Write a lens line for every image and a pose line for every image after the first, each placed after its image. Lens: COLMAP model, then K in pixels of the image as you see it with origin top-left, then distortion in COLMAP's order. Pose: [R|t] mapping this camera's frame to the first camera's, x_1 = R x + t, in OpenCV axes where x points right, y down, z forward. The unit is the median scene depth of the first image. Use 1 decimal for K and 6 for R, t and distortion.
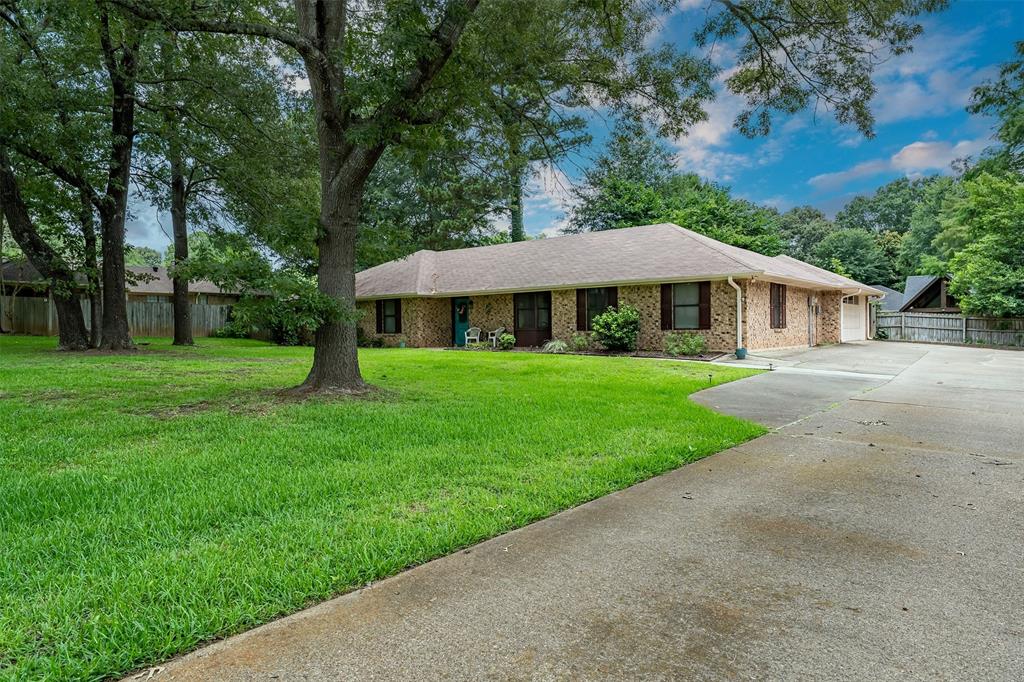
lens RADIAL K [[645.0, 0, 512.0], [0, 645.0, 341.0], [0, 0, 1]] dist [0.002682, -0.000198]
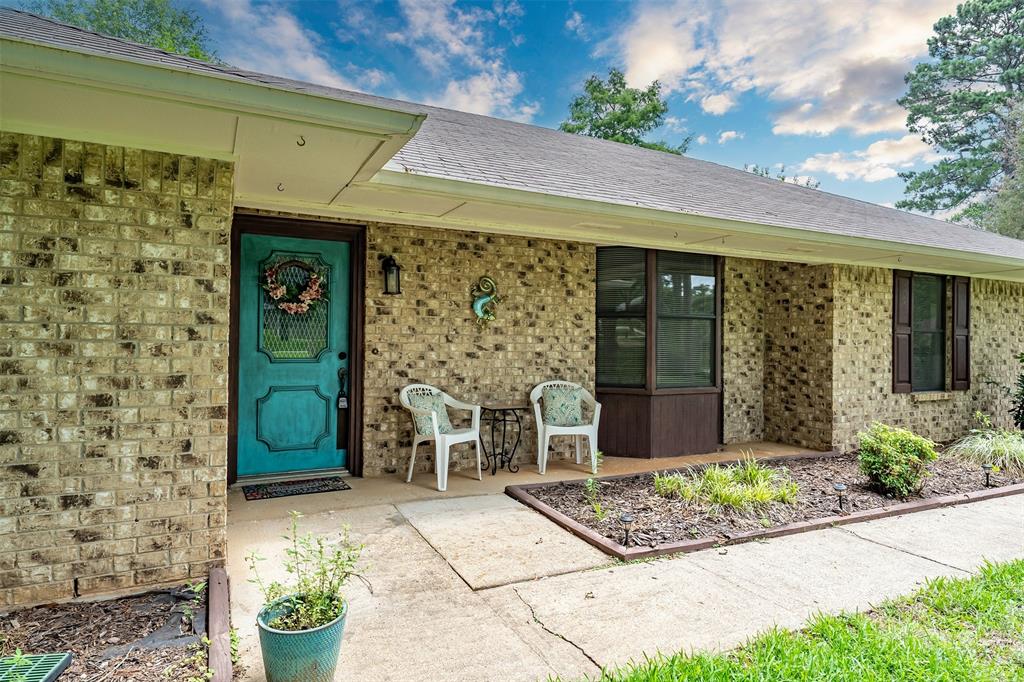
lens RADIAL K [[593.4, 0, 512.0], [0, 593.4, 341.0], [0, 0, 1]] dist [0.003323, 0.000274]
pose [[0.403204, 0.017379, 0.914945, -0.257641], [-0.000909, 0.999827, -0.018591, -0.036512], [-0.915110, 0.006664, 0.403150, 1.028957]]
